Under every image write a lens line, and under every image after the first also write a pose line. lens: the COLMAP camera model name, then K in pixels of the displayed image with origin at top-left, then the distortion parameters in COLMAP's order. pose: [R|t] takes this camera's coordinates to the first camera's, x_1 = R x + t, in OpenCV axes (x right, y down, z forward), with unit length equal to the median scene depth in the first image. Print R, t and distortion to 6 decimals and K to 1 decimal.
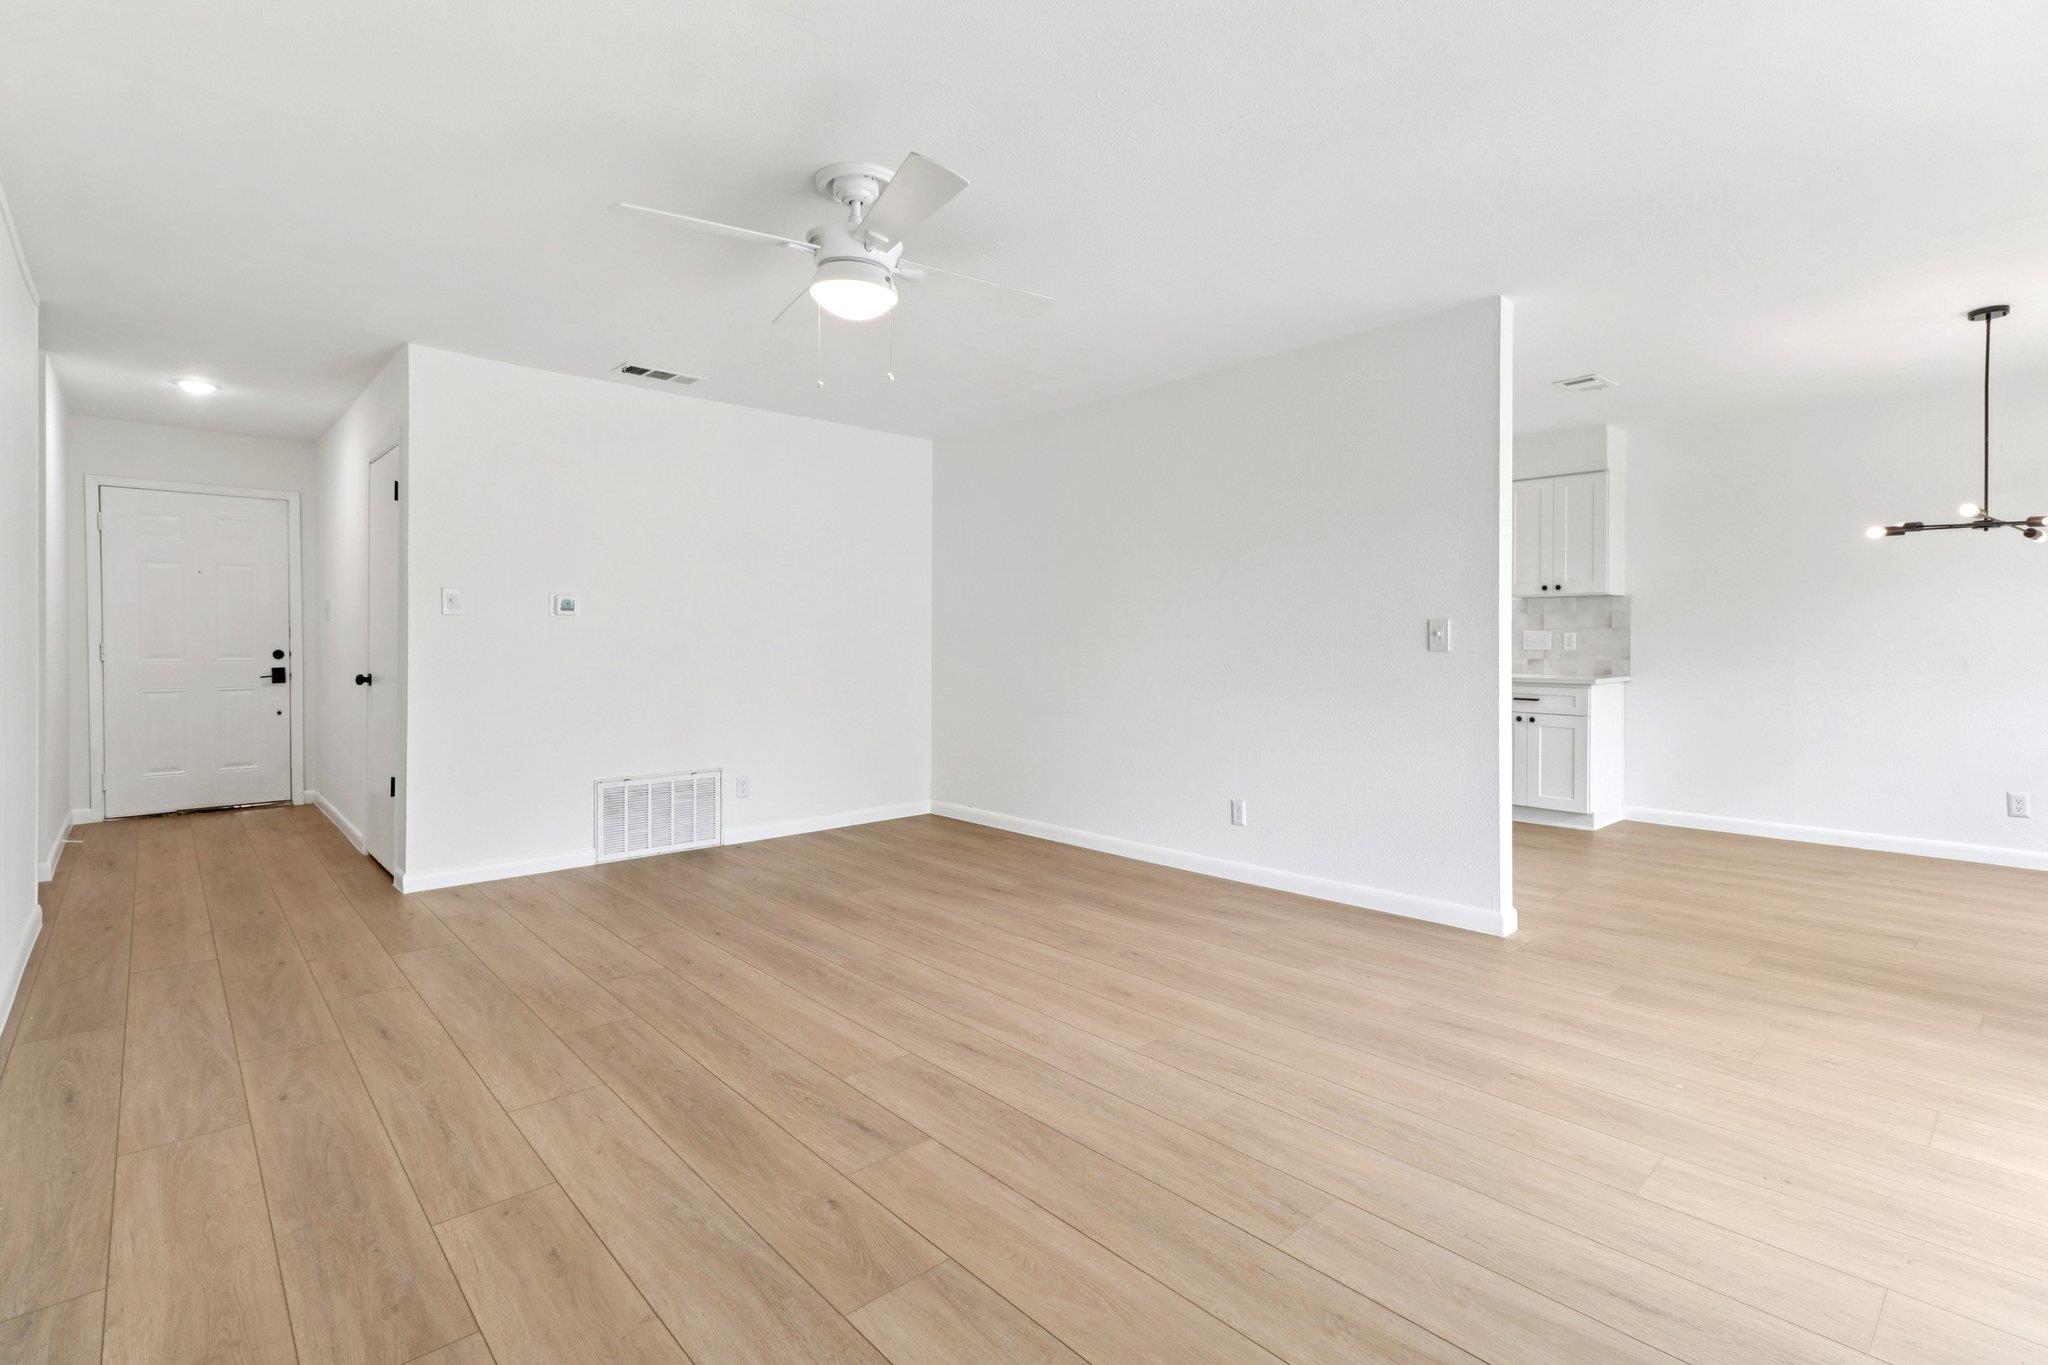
lens RADIAL K [[952.1, 0, 1022.3], [0, 952.1, 656.6], [0, 0, 1]] dist [0.001916, -0.000466]
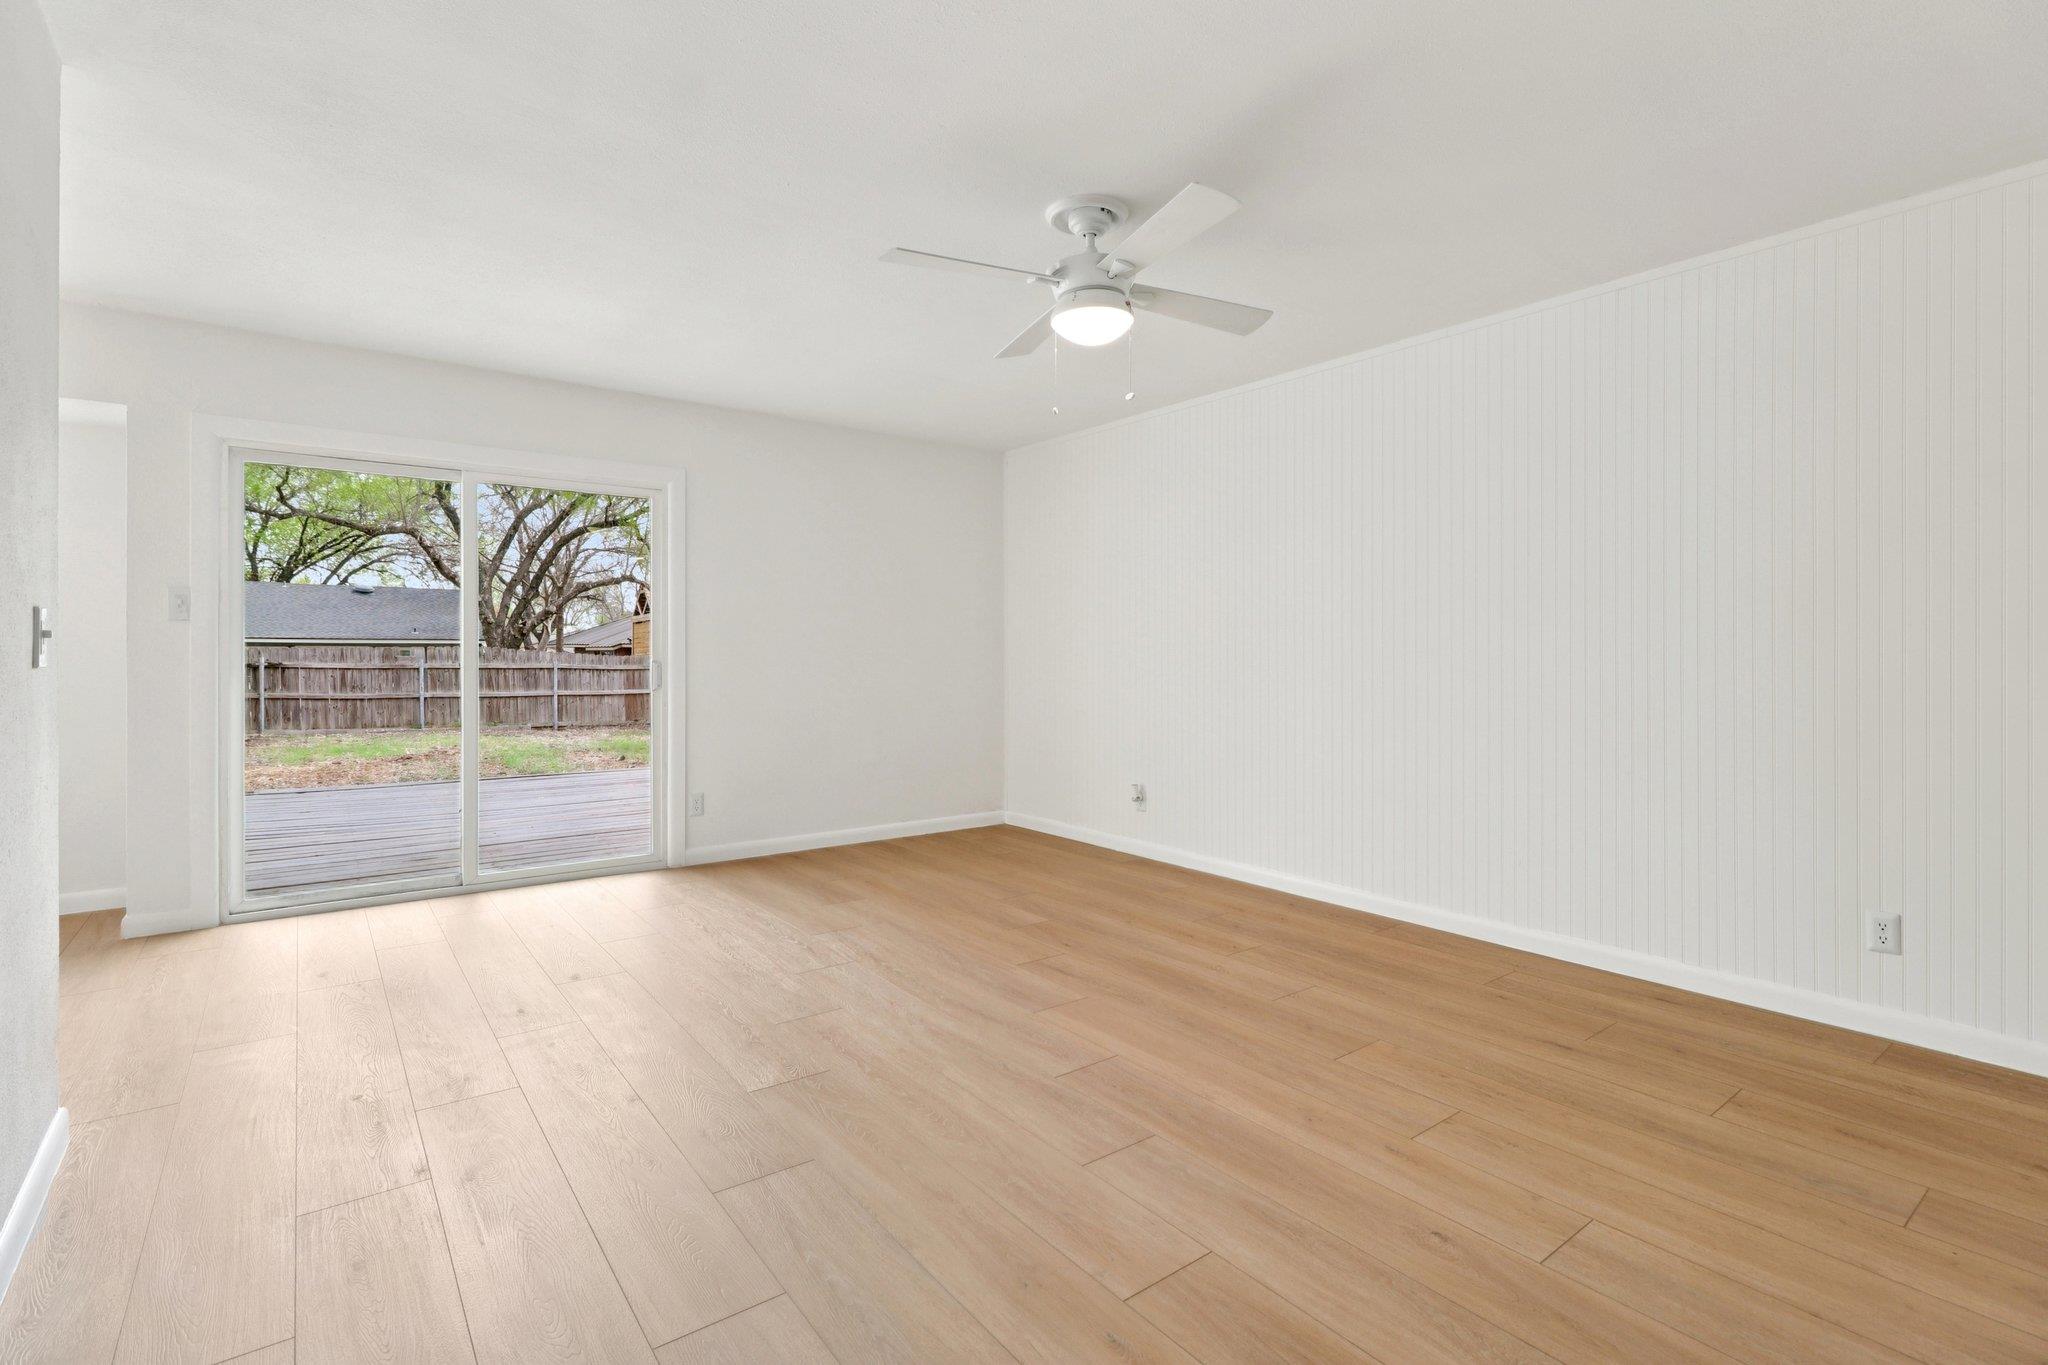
lens RADIAL K [[952.1, 0, 1022.3], [0, 952.1, 656.6], [0, 0, 1]] dist [0.001916, -0.000466]
pose [[-0.995993, -0.004310, 0.089327, -0.176942], [-0.002444, 0.999777, 0.020982, -0.030812], [-0.089398, 0.020680, -0.995781, 1.866784]]
